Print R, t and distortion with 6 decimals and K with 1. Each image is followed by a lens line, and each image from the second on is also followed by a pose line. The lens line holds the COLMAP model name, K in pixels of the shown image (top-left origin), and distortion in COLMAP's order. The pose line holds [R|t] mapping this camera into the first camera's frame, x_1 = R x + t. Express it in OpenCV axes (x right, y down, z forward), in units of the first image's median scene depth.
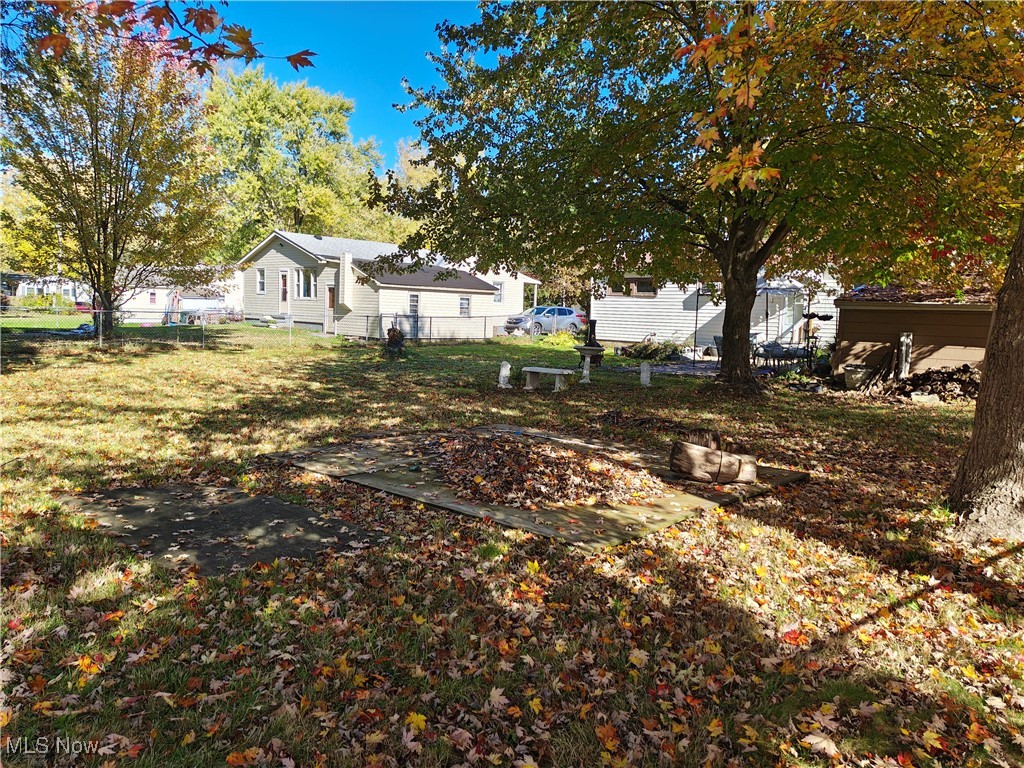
lens RADIAL K [[758.9, 0, 511.7], [0, 758.9, 378.6], [0, 0, 1]] dist [-0.000131, 0.000528]
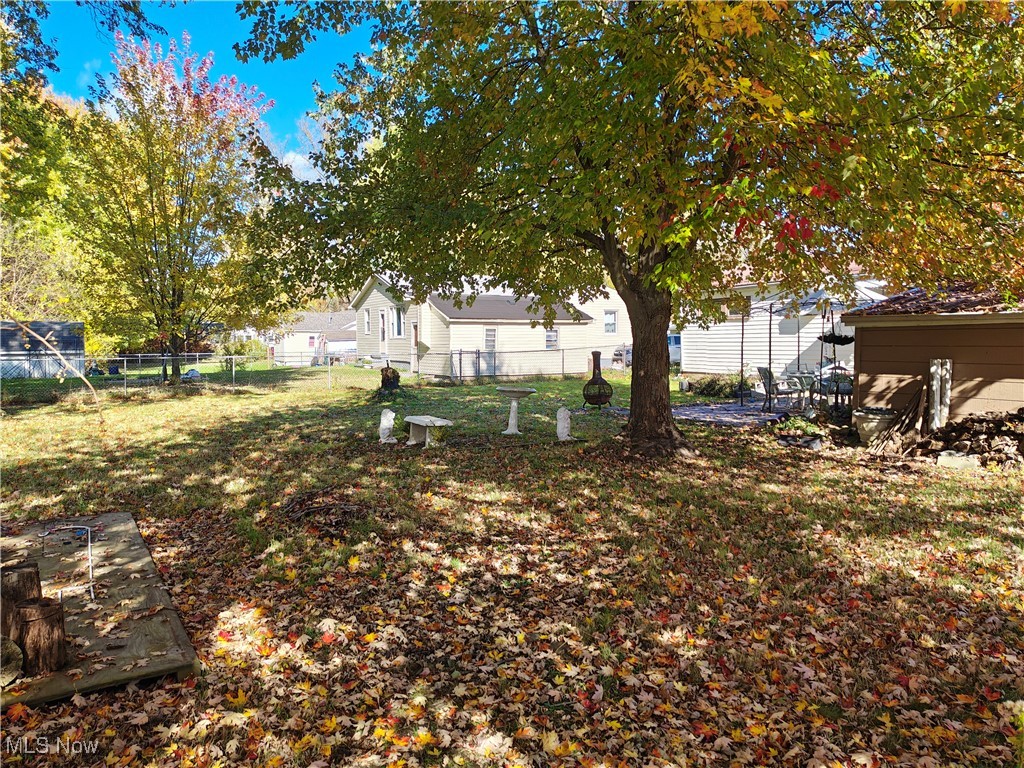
lens RADIAL K [[775.9, 0, 512.0], [0, 775.9, 384.0], [0, 0, 1]] dist [0.003802, -0.000533]
pose [[0.962178, -0.018213, -0.271812, 0.333965], [0.007650, 0.999176, -0.039872, -0.014930], [0.272314, 0.036284, 0.961524, 0.242030]]
